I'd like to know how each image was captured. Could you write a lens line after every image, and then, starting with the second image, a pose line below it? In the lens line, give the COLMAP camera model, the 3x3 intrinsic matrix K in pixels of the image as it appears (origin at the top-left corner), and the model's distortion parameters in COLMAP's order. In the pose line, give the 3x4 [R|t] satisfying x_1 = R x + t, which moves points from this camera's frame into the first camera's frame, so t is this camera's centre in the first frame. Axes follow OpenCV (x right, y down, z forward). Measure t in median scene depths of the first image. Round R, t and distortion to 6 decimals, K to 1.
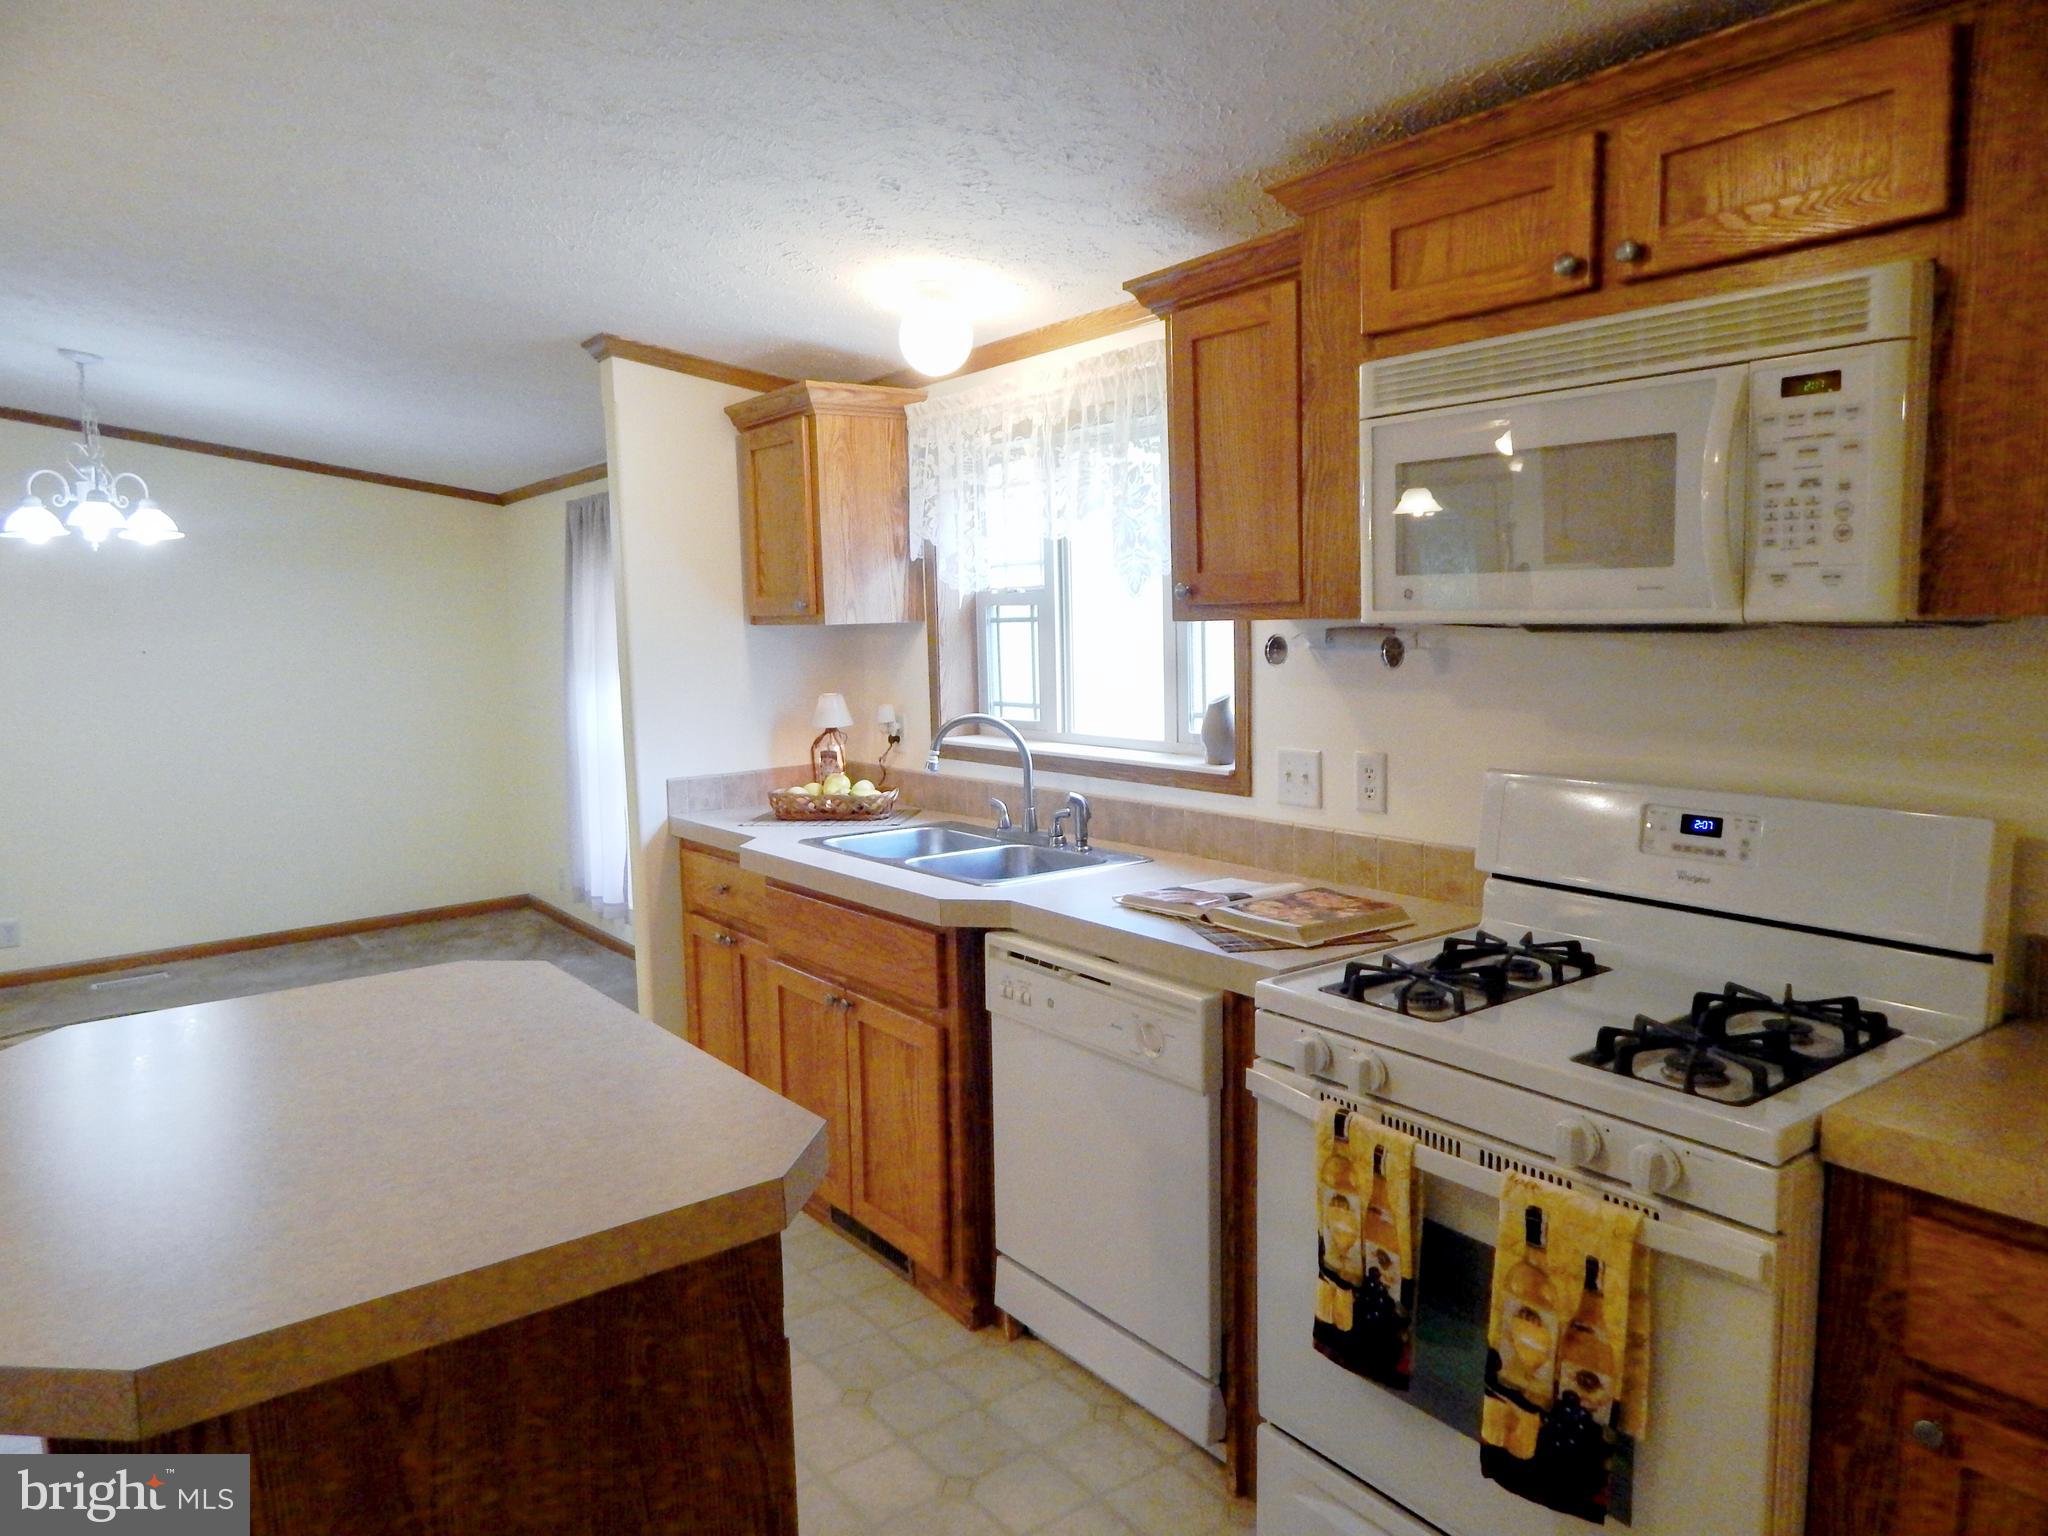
lens RADIAL K [[1391.5, 0, 1024.0], [0, 1391.5, 768.0], [0, 0, 1]] dist [0.001019, 0.000330]
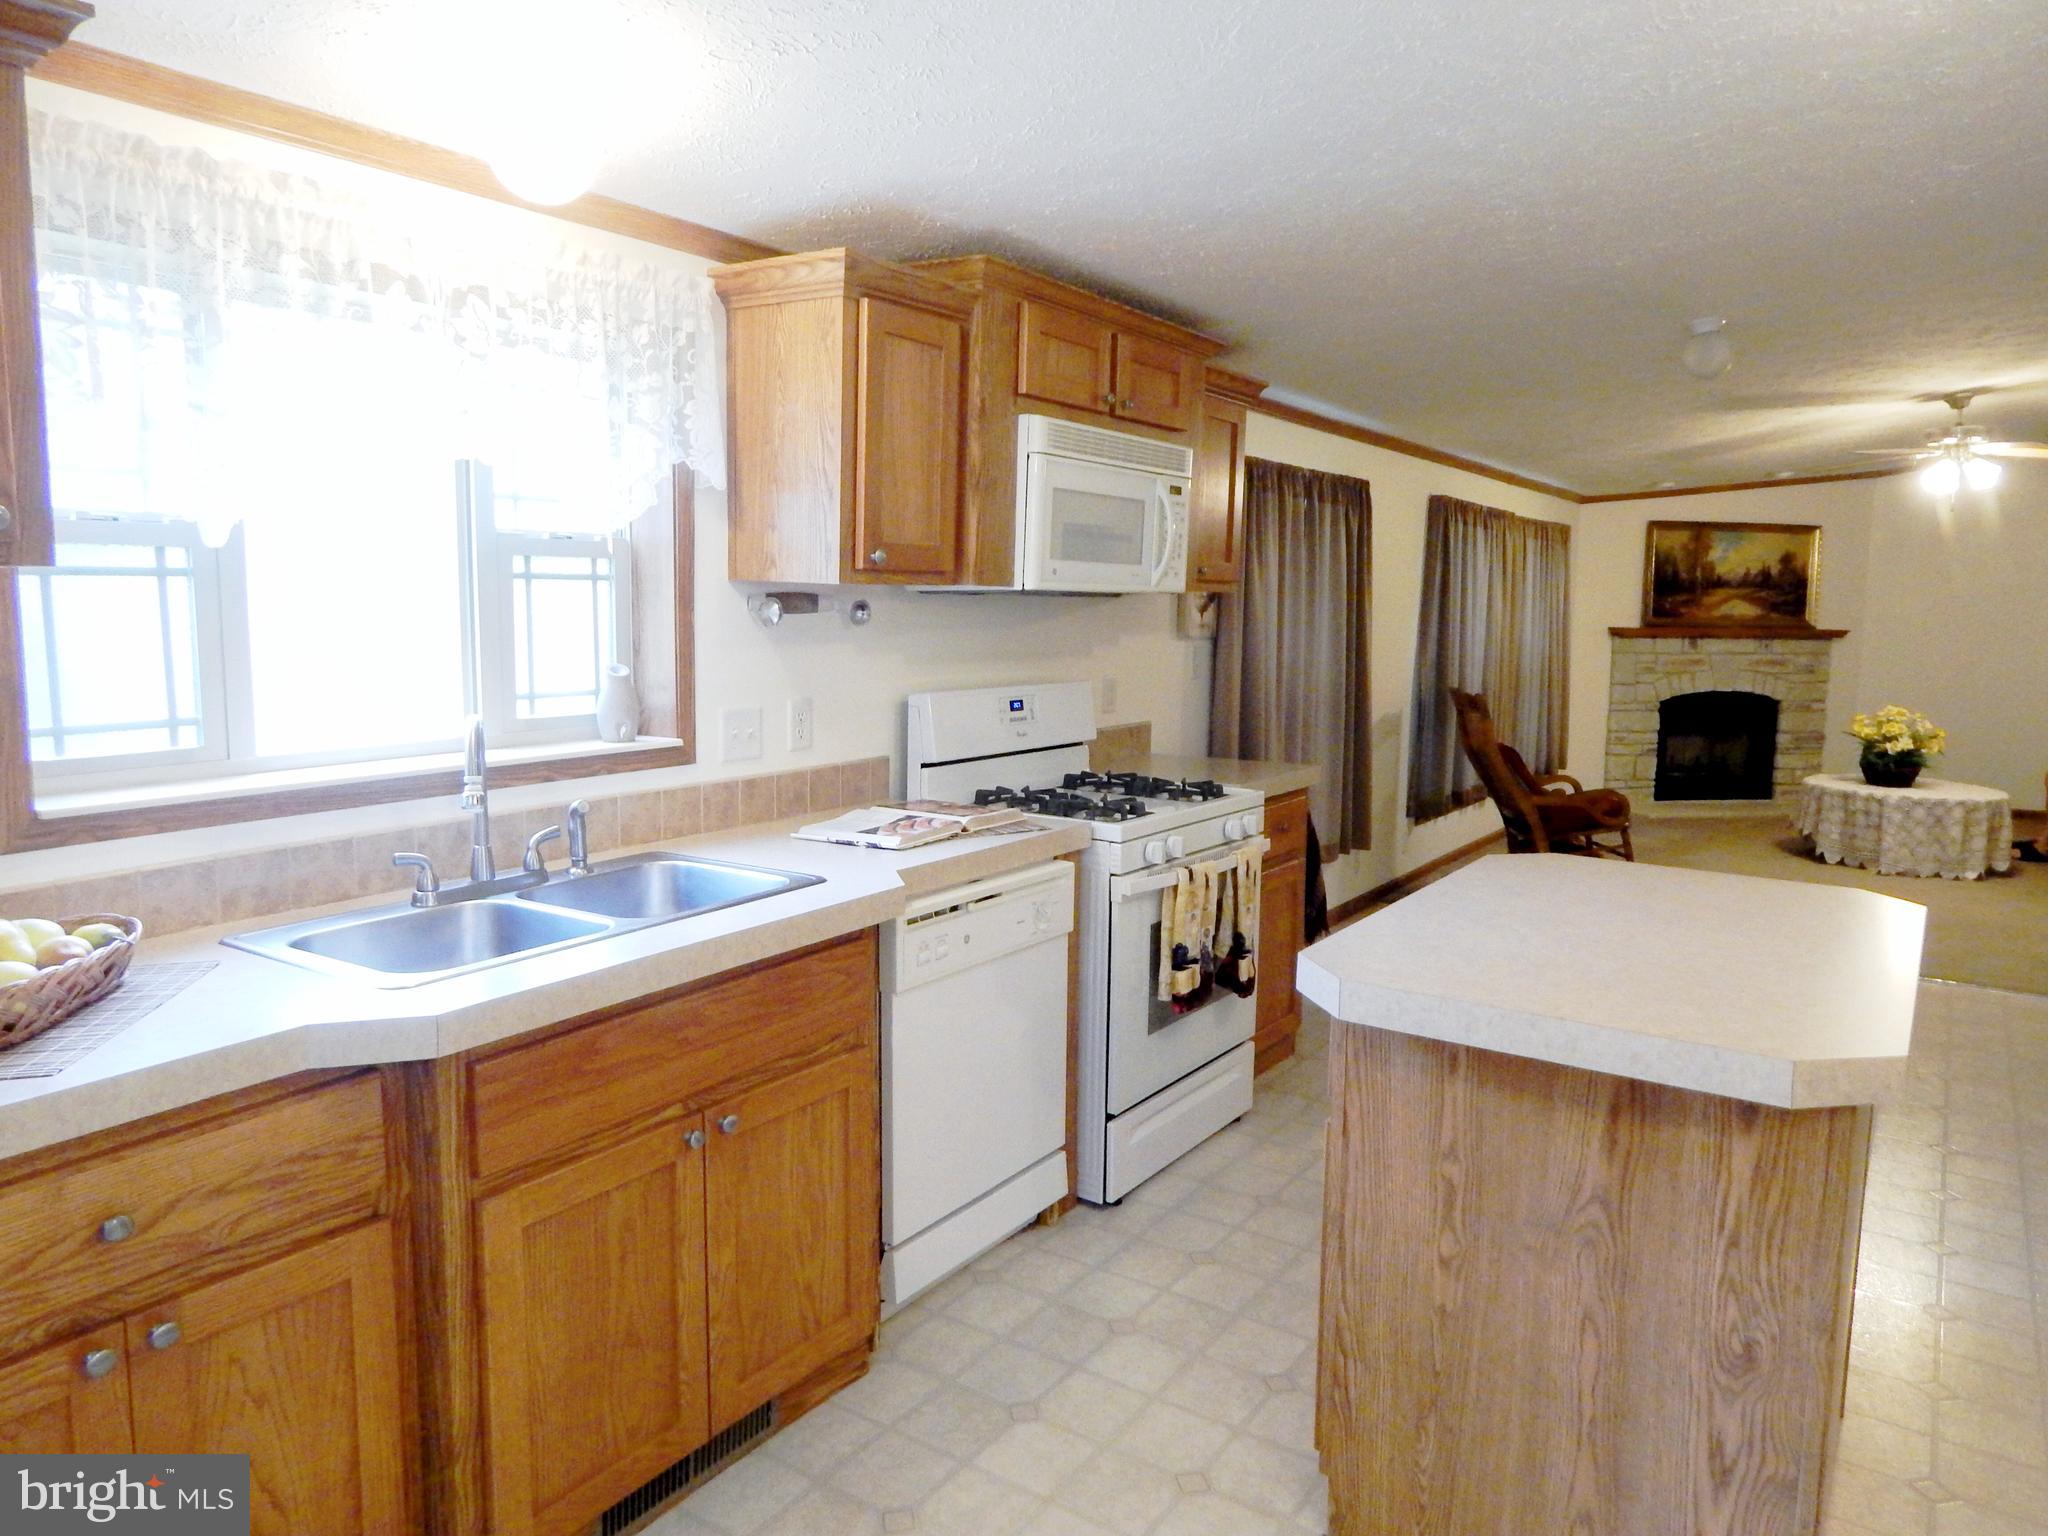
lens RADIAL K [[1391.5, 0, 1024.0], [0, 1391.5, 768.0], [0, 0, 1]] dist [0.001019, 0.000330]
pose [[-0.335802, -0.100854, 0.936518, -0.870746], [0.101127, 0.984645, 0.142297, -0.096436], [-0.936488, 0.142491, -0.320446, 1.132757]]
